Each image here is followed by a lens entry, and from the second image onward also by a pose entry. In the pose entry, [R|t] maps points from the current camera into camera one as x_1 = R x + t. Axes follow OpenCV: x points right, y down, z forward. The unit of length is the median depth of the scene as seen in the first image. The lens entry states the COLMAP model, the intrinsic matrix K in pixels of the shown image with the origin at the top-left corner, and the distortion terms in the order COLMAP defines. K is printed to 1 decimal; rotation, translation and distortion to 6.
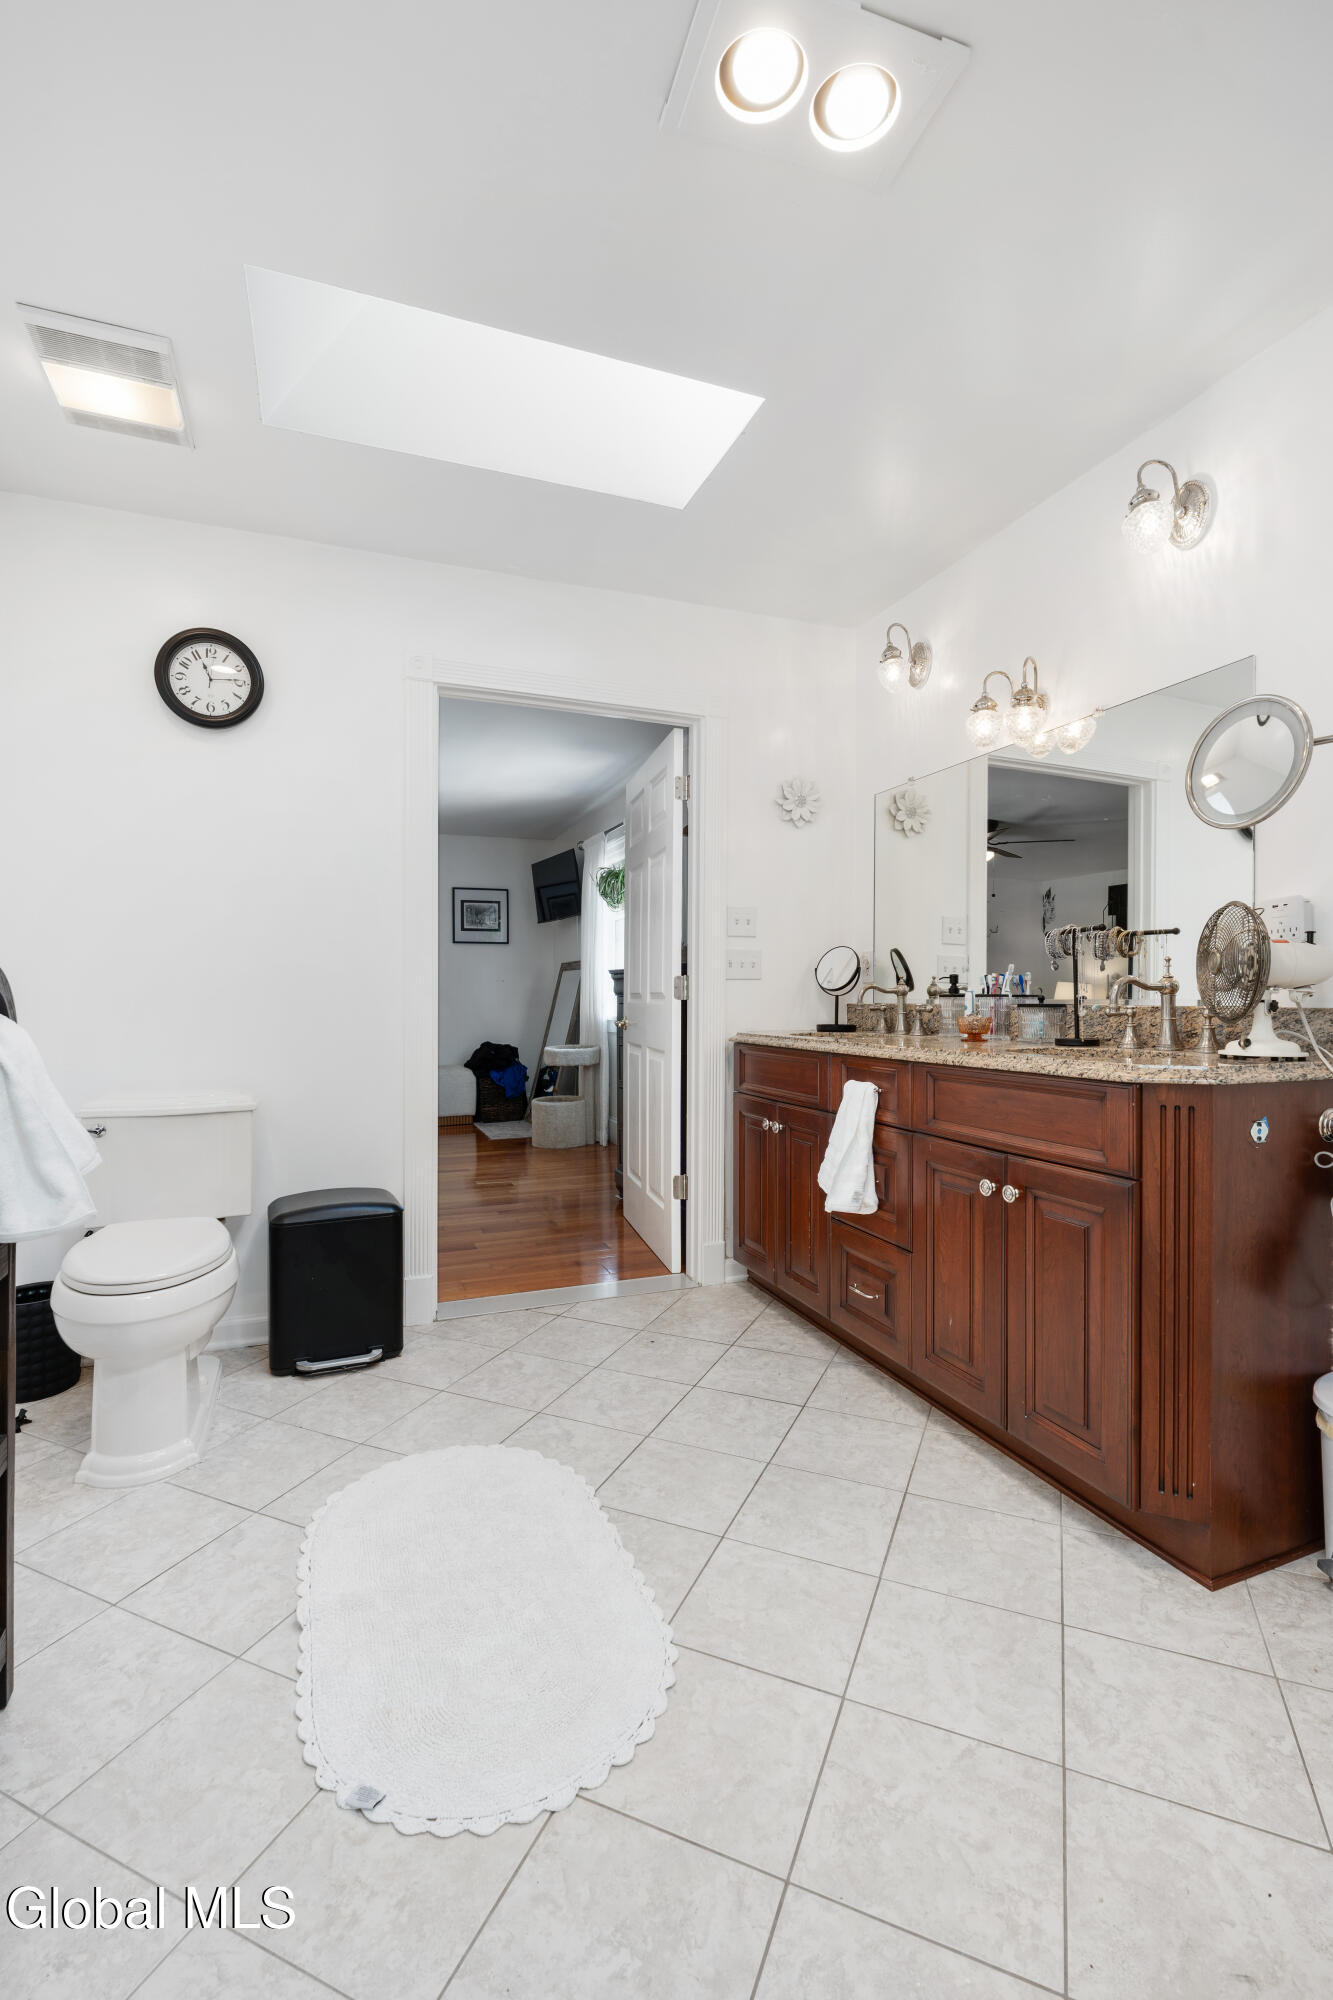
lens RADIAL K [[902.2, 0, 666.5], [0, 902.2, 1000.0], [0, 0, 1]] dist [-0.004556, 0.002133]
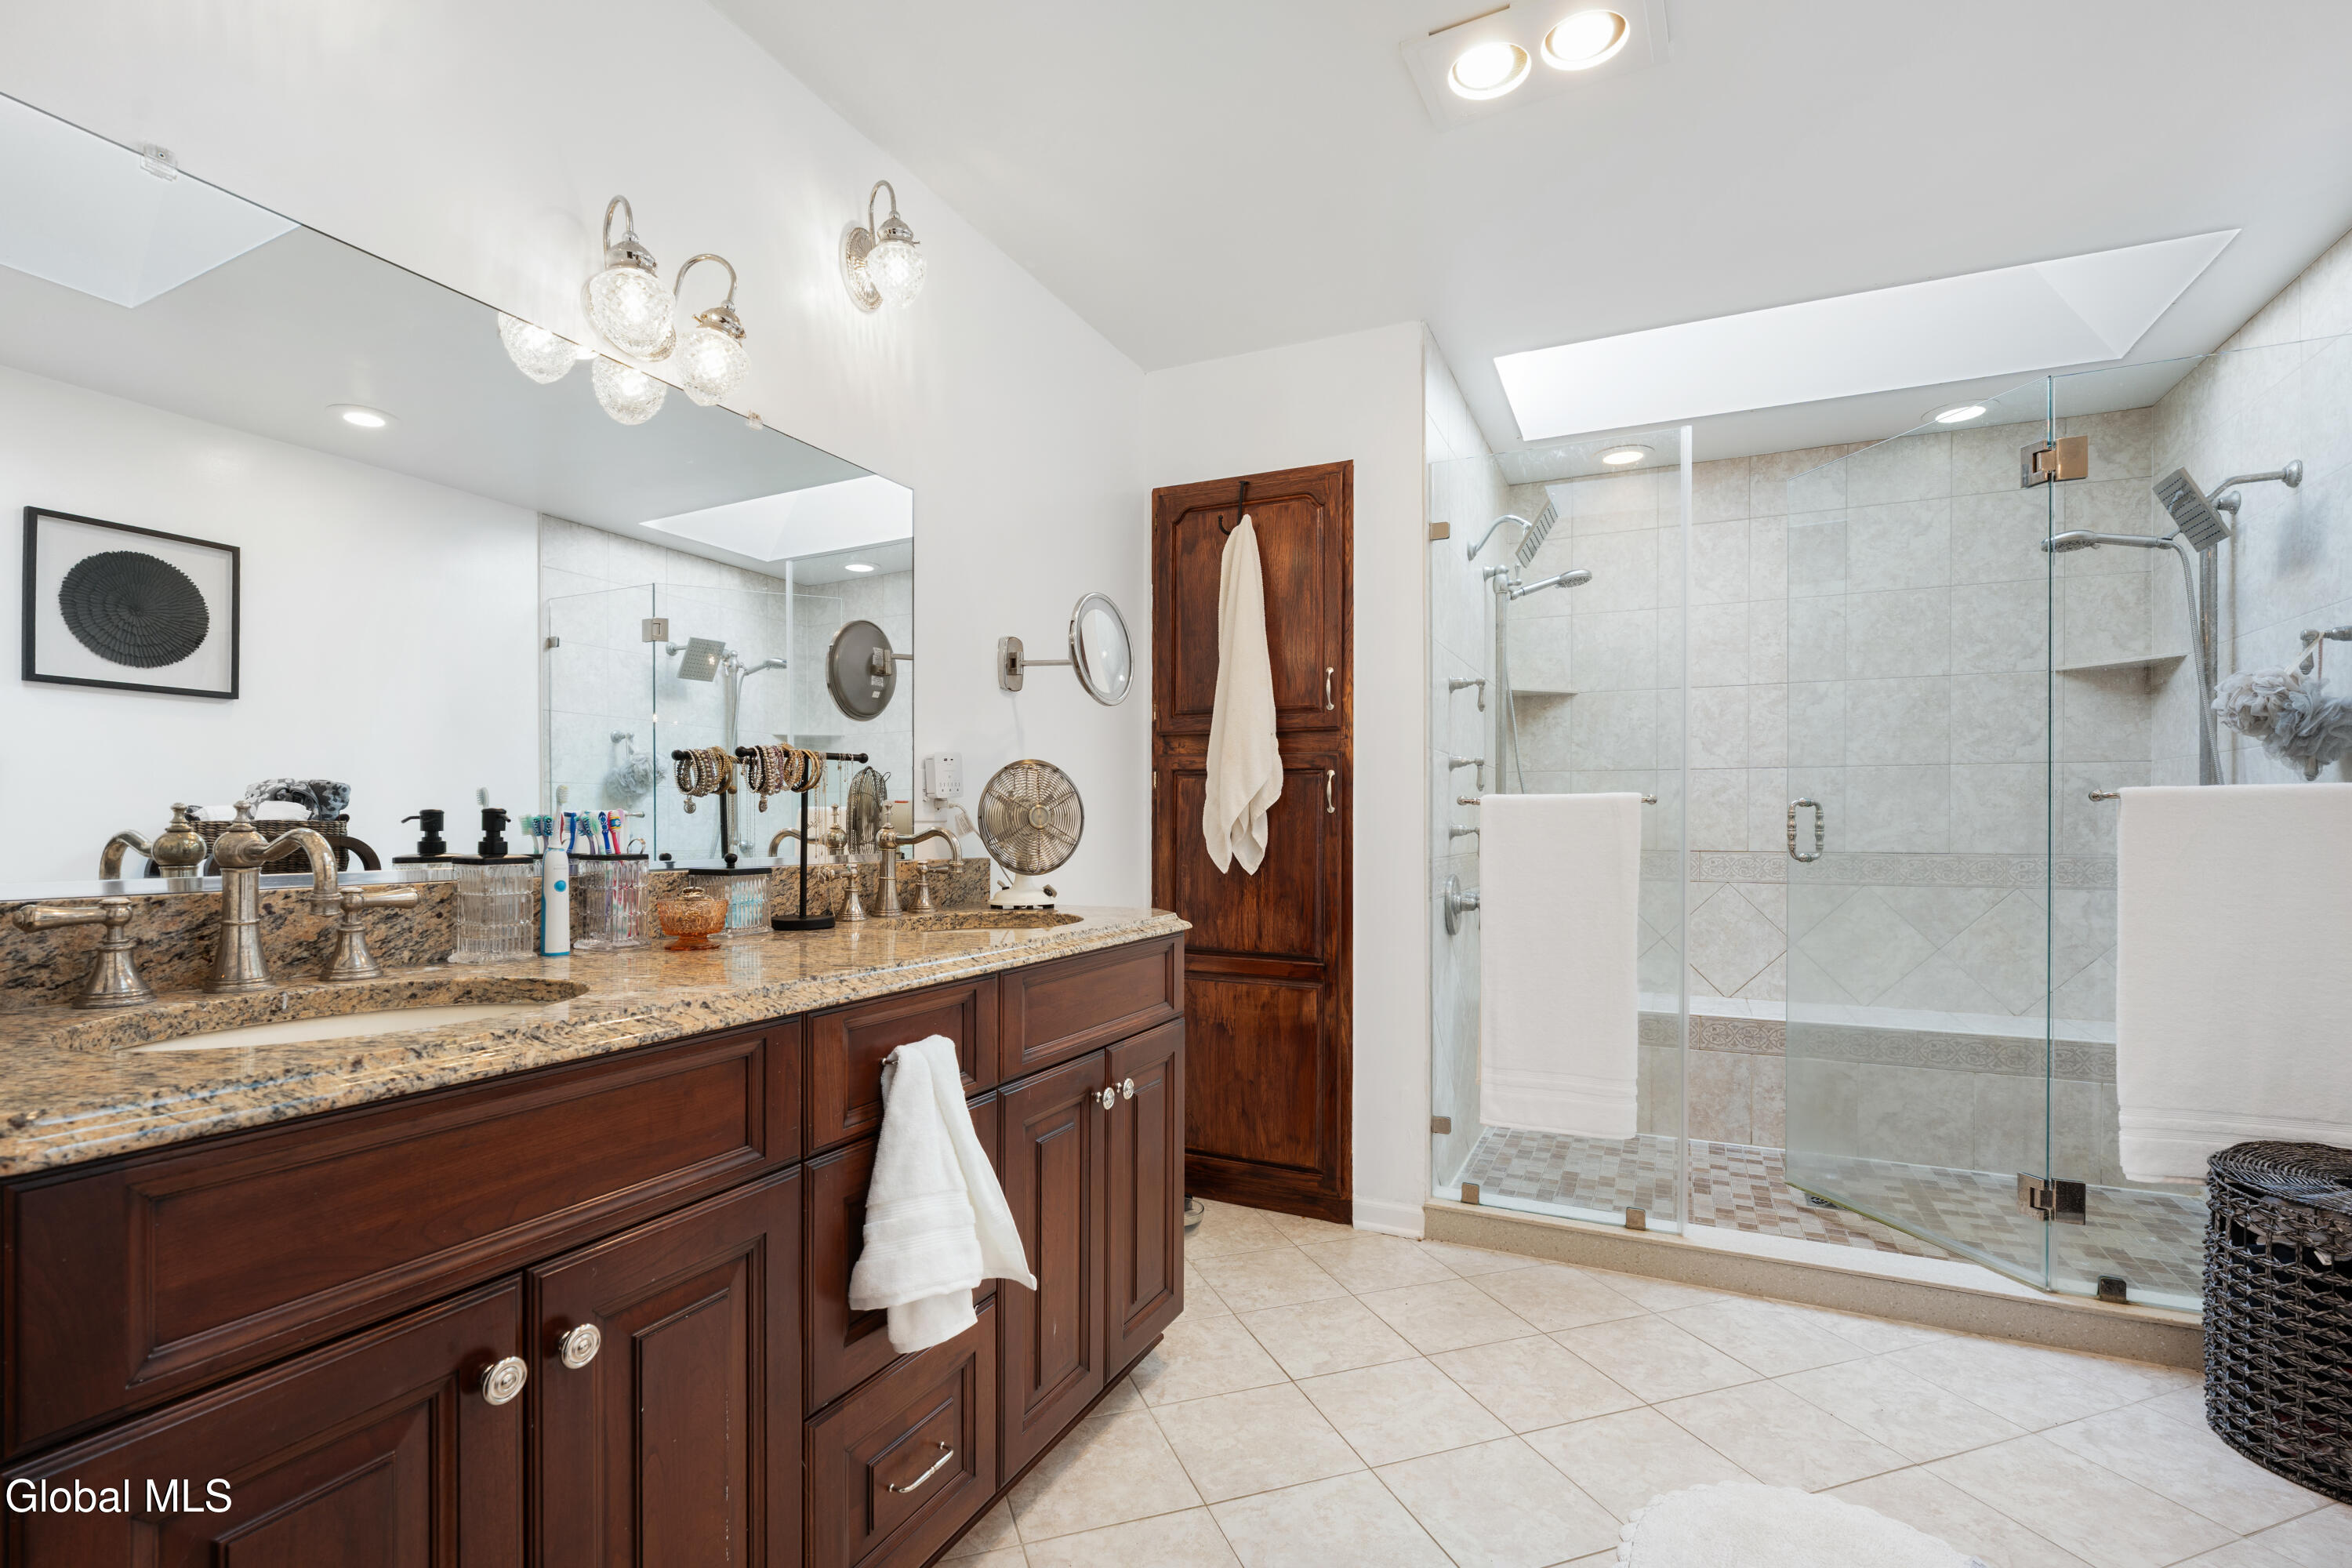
lens RADIAL K [[1061.0, 0, 1172.3], [0, 1061.0, 816.6], [0, 0, 1]] dist [-0.004556, 0.002133]
pose [[-0.684911, -0.001832, 0.728625, -0.340489], [-0.004601, 0.999988, -0.001811, -0.035460], [-0.728613, -0.004593, -0.684911, 1.502645]]
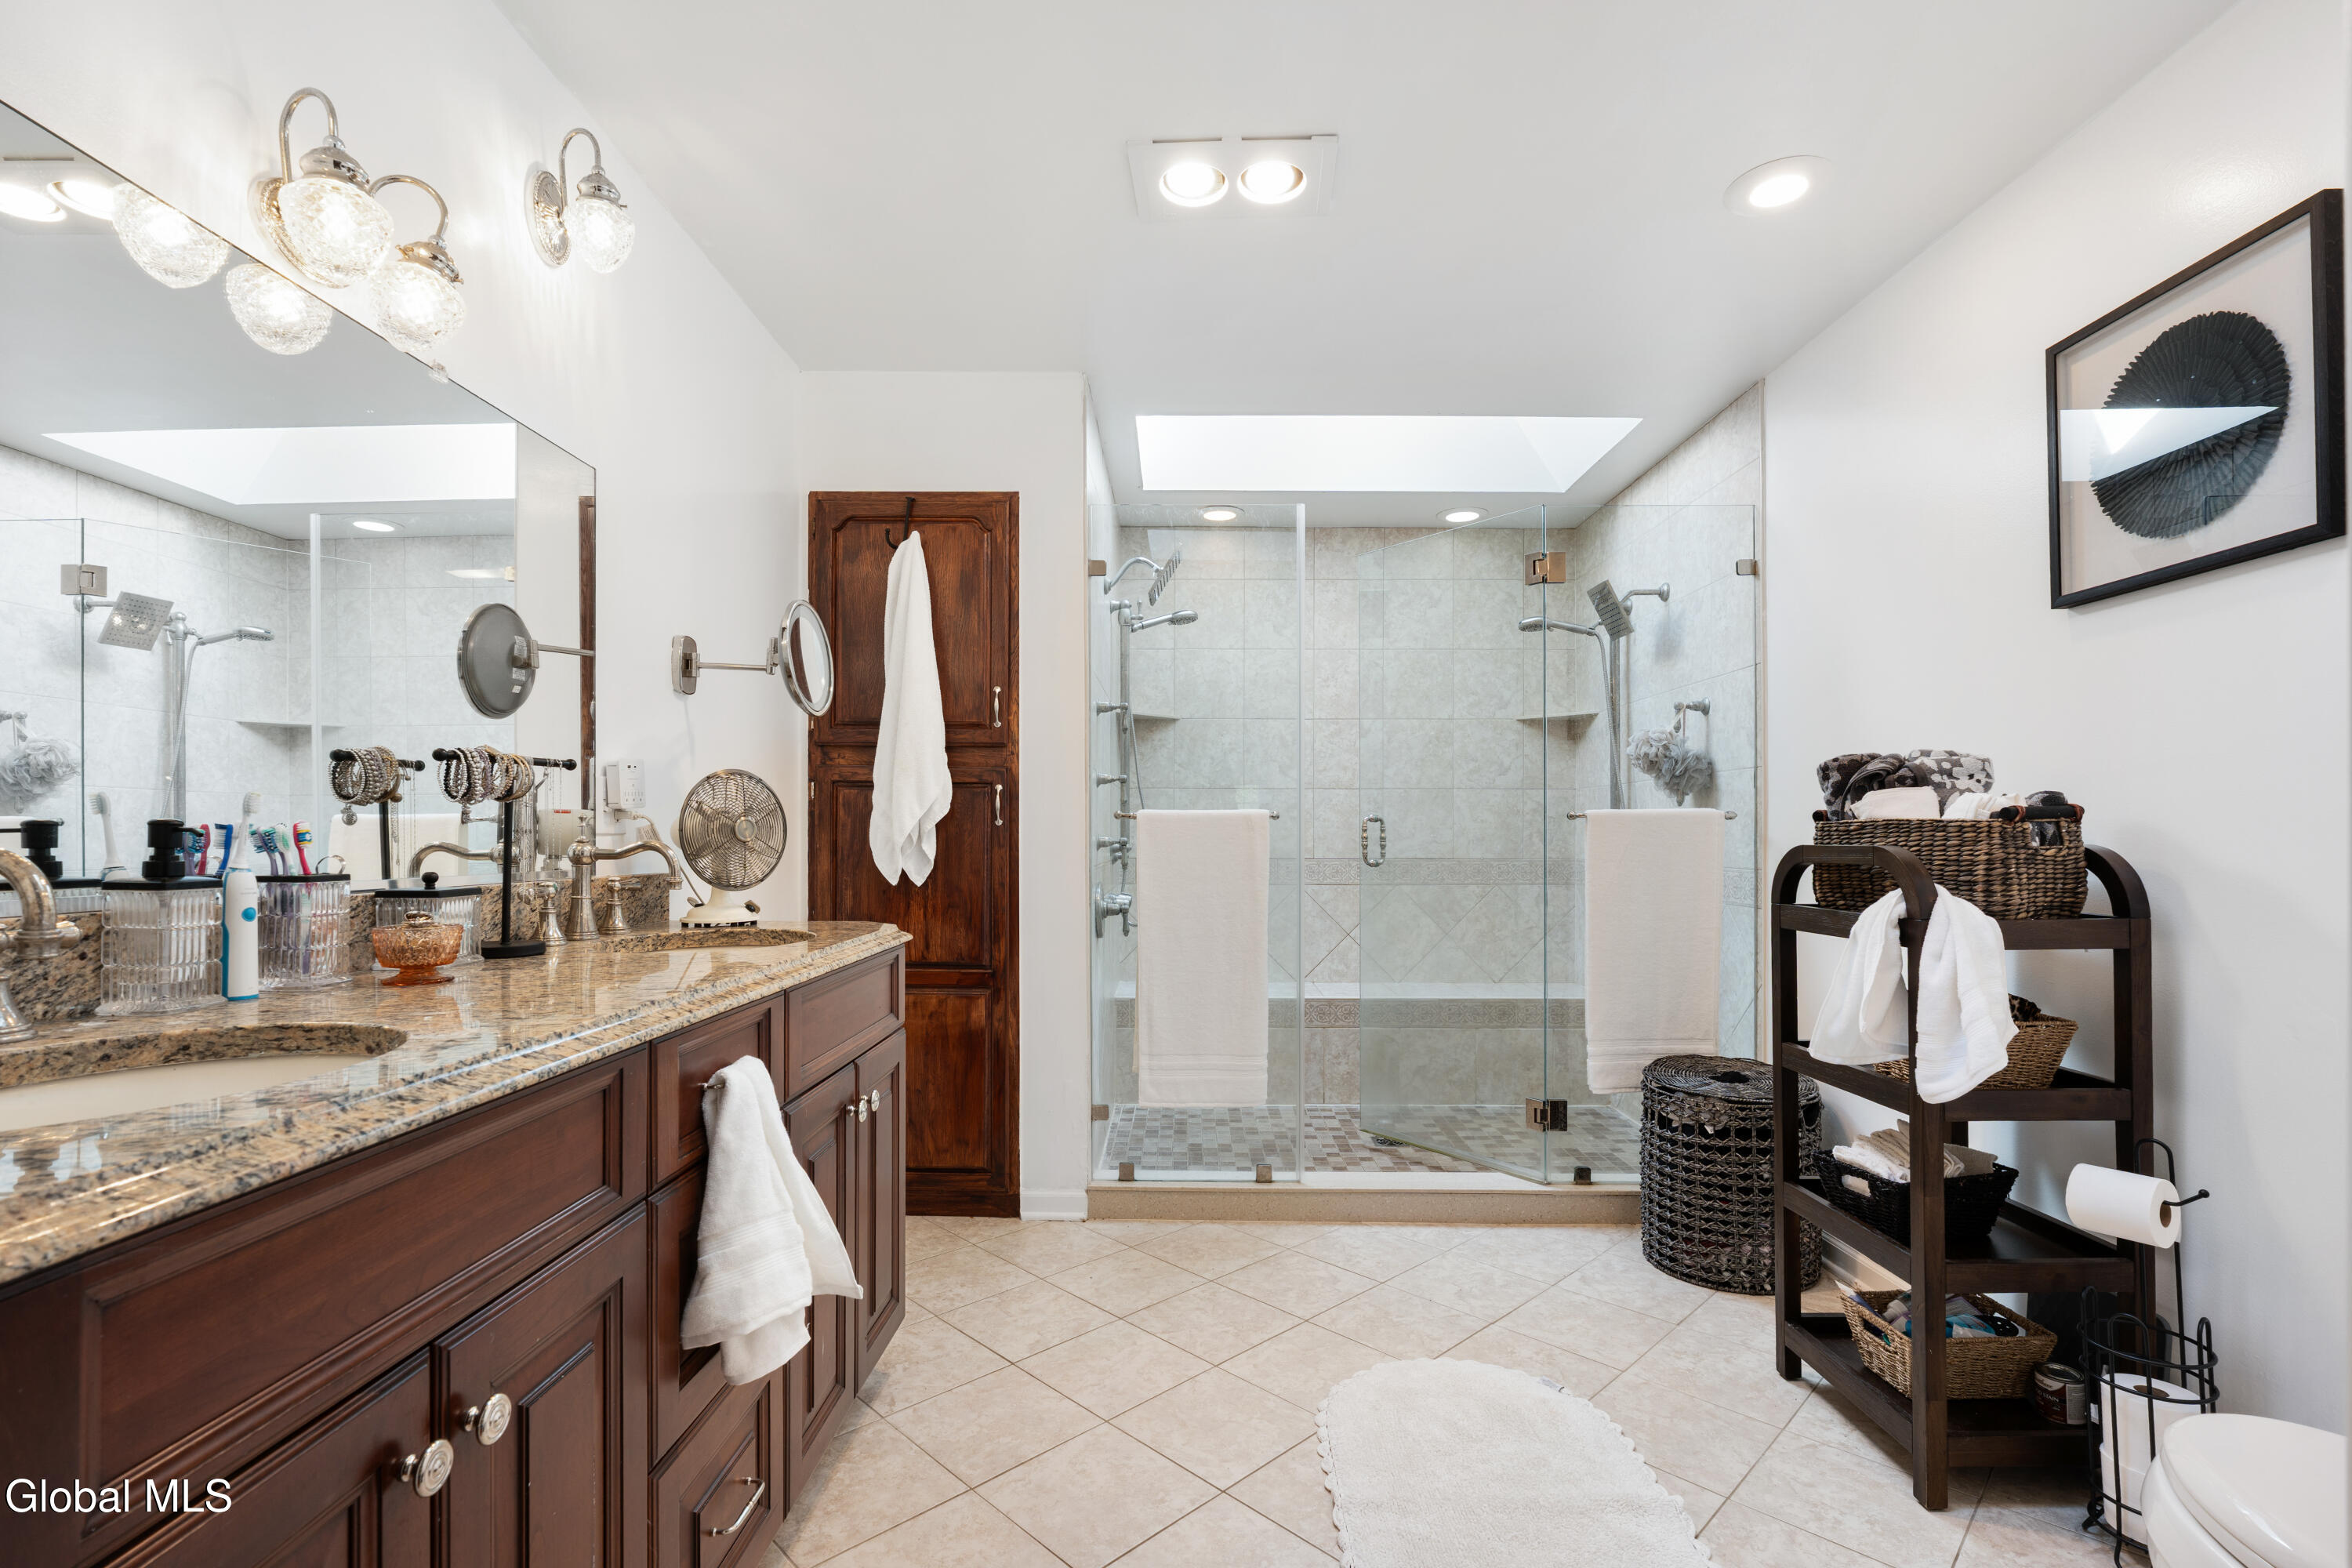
lens RADIAL K [[1061.0, 0, 1172.3], [0, 1061.0, 816.6], [0, 0, 1]] dist [-0.004556, 0.002133]
pose [[-0.927373, -0.001055, 0.374137, -0.231705], [-0.006721, 0.999882, -0.013841, -0.037487], [-0.374078, -0.015350, -0.927270, 1.663773]]
